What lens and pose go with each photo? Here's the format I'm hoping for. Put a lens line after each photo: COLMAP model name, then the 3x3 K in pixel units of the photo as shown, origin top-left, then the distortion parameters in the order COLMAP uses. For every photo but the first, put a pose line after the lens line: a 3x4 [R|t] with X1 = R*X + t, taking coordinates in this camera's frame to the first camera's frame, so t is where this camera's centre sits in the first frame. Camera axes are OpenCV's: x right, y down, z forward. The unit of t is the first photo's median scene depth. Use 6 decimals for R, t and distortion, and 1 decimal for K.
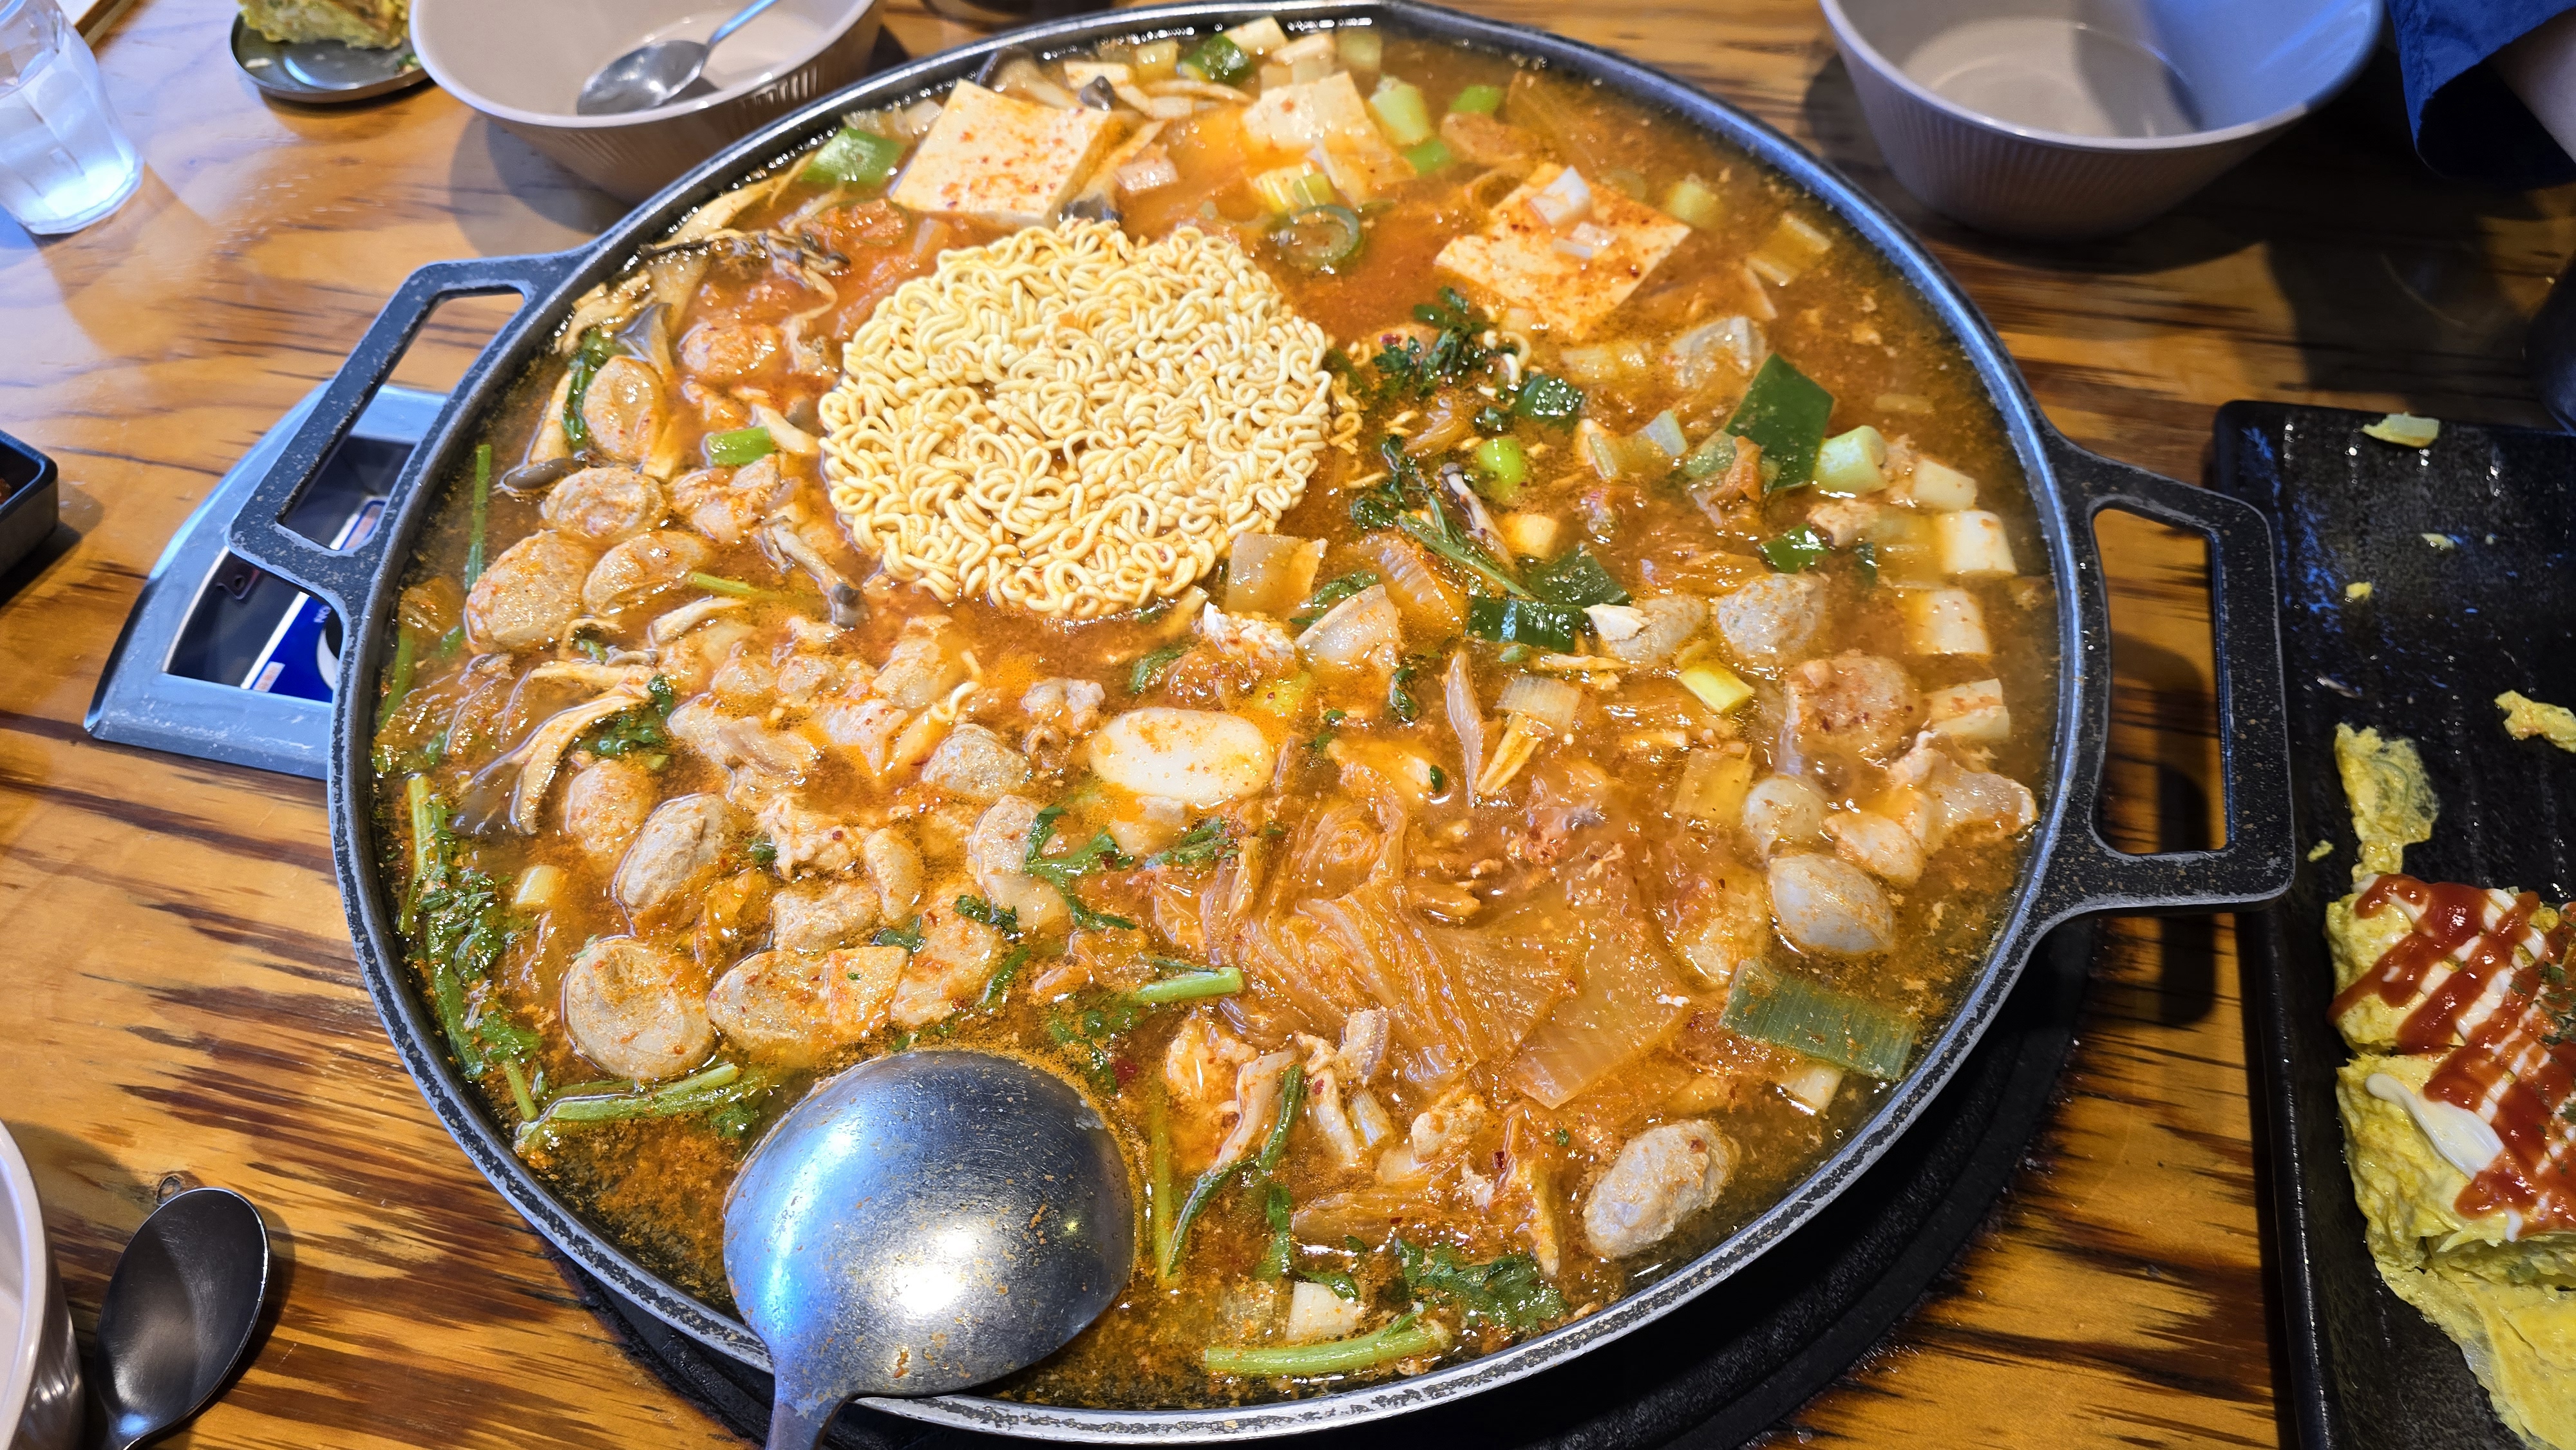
lens RADIAL K [[1872.5, 0, 1238.4], [0, 1872.5, 720.3], [0, 0, 1]] dist [-0.001252, -0.005724]
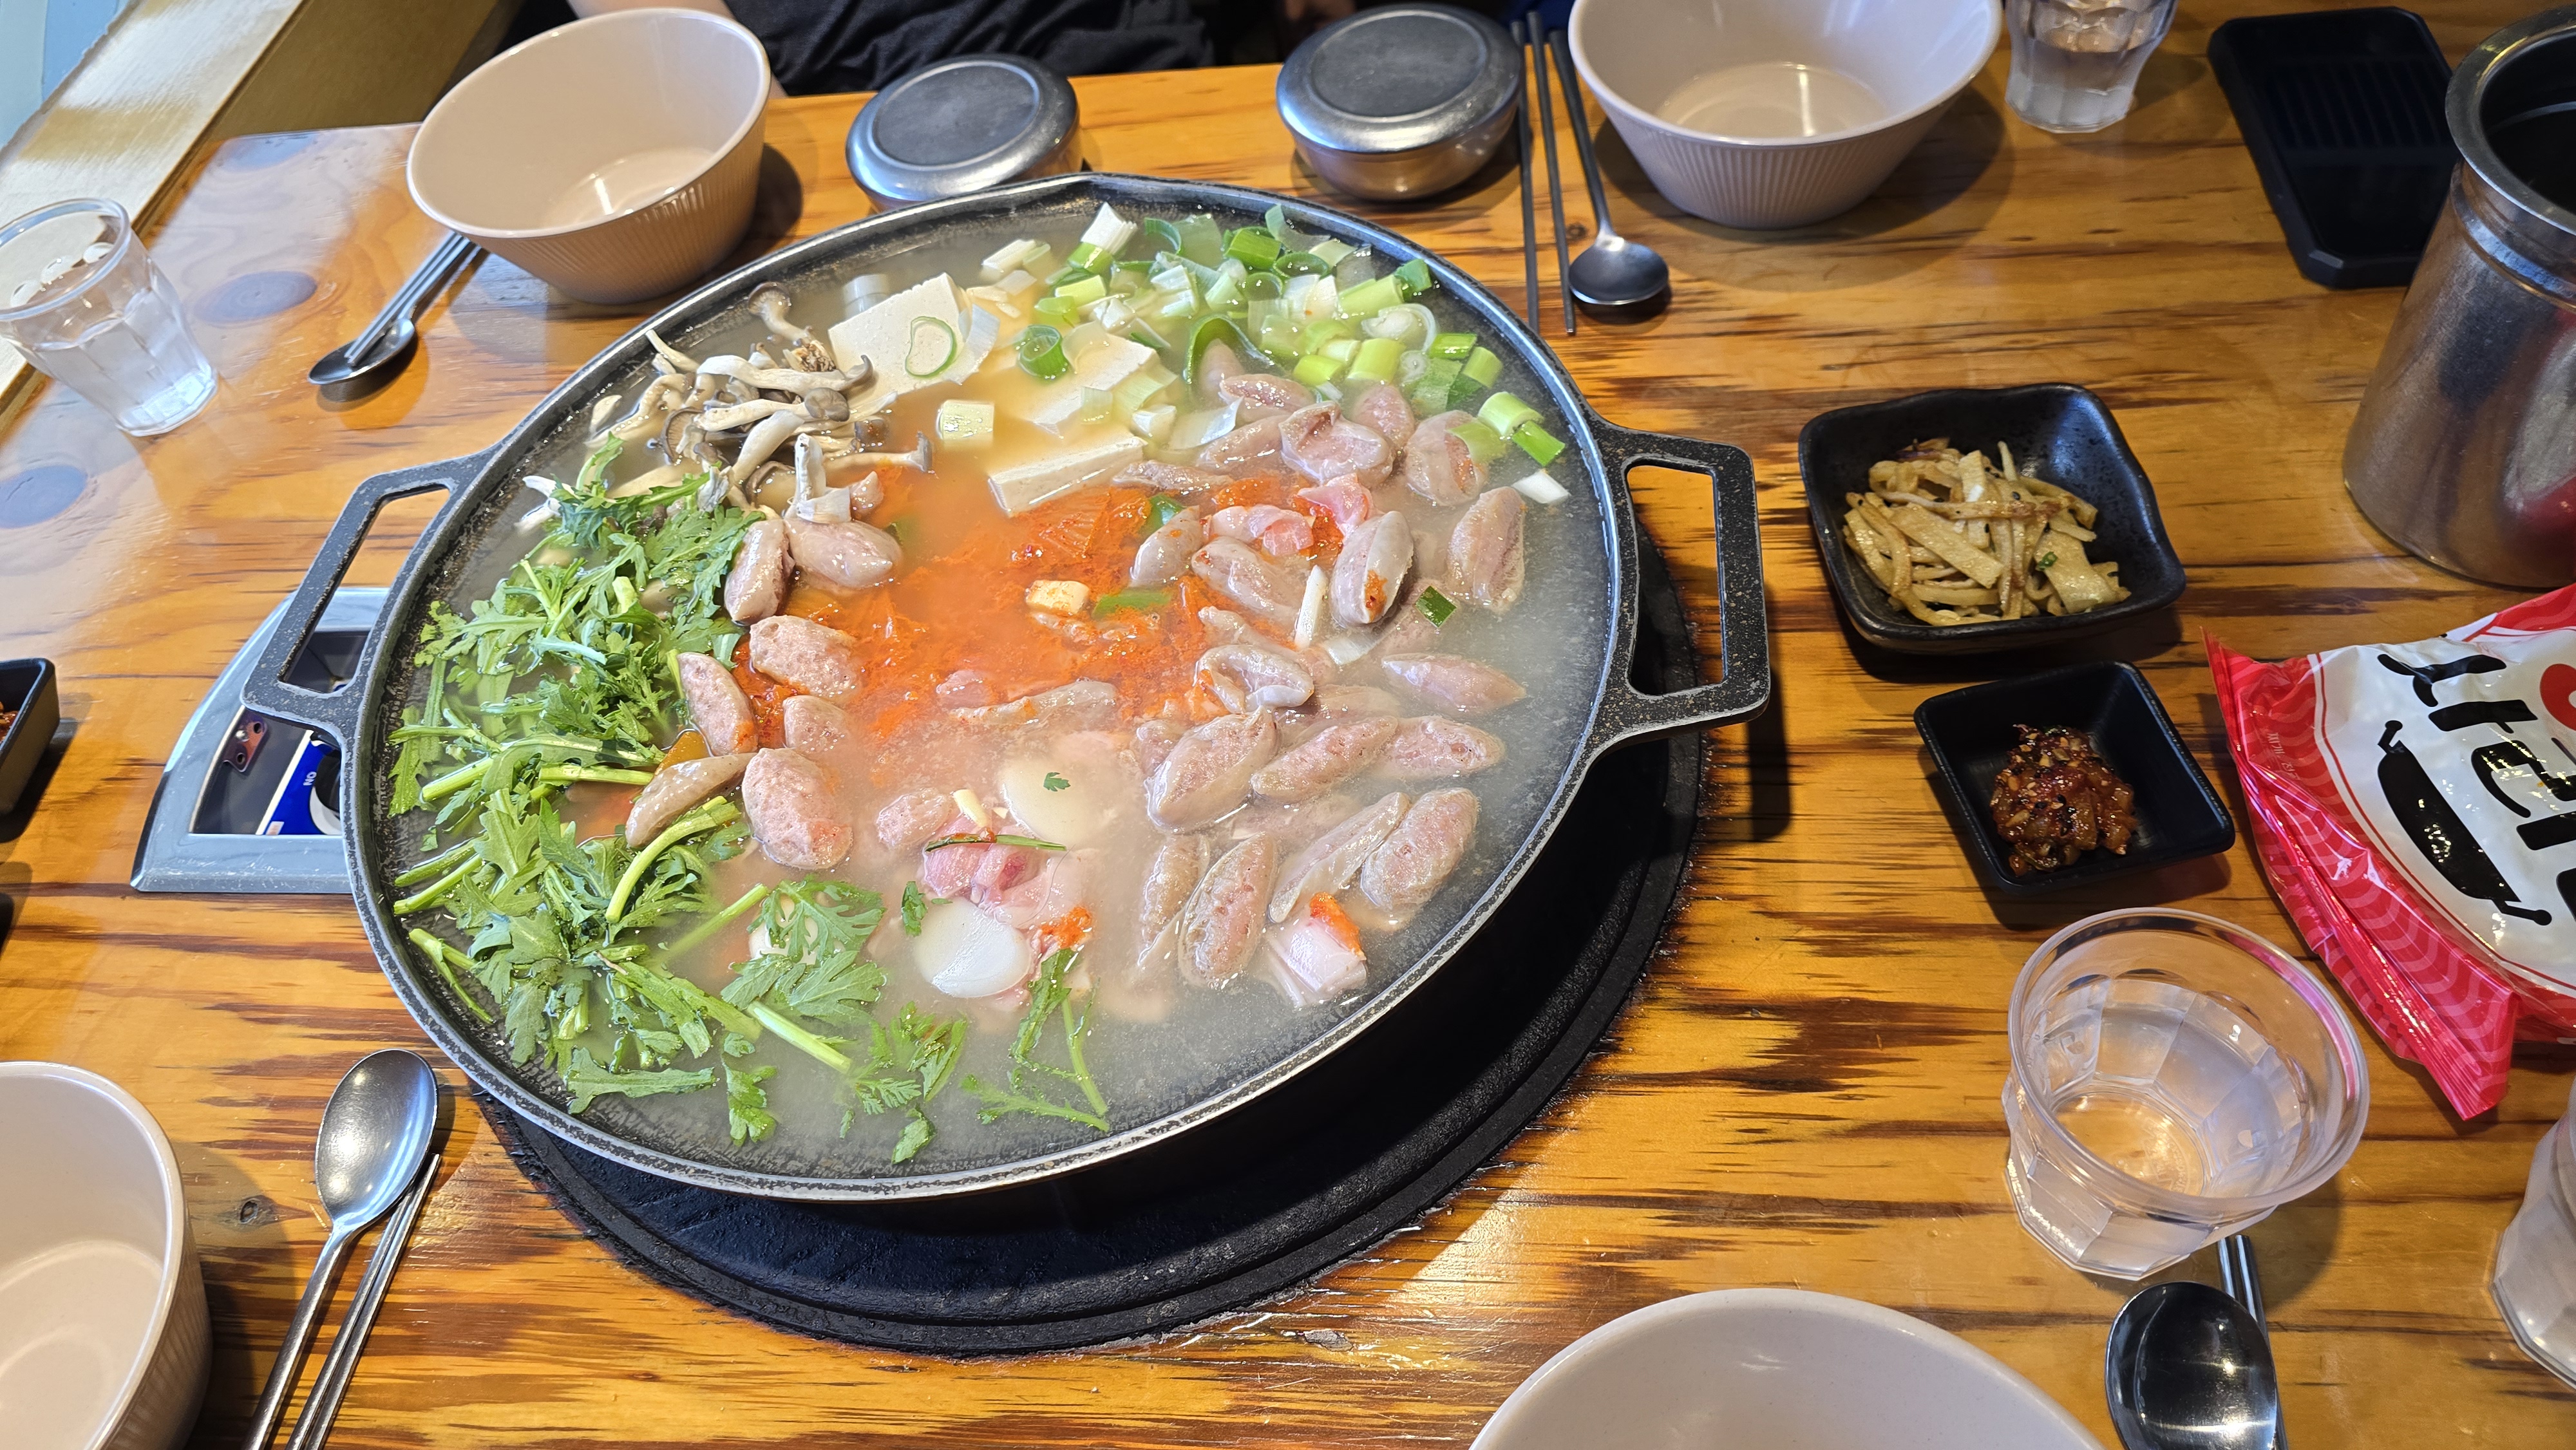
lens RADIAL K [[1872.5, 0, 1238.4], [0, 1872.5, 720.3], [0, 0, 1]] dist [-0.001252, -0.005724]
pose [[0.988610, -0.146464, 0.034620, 0.103037], [0.148906, 0.985298, -0.083753, 0.139196], [-0.021844, 0.087954, 0.995885, -0.329718]]
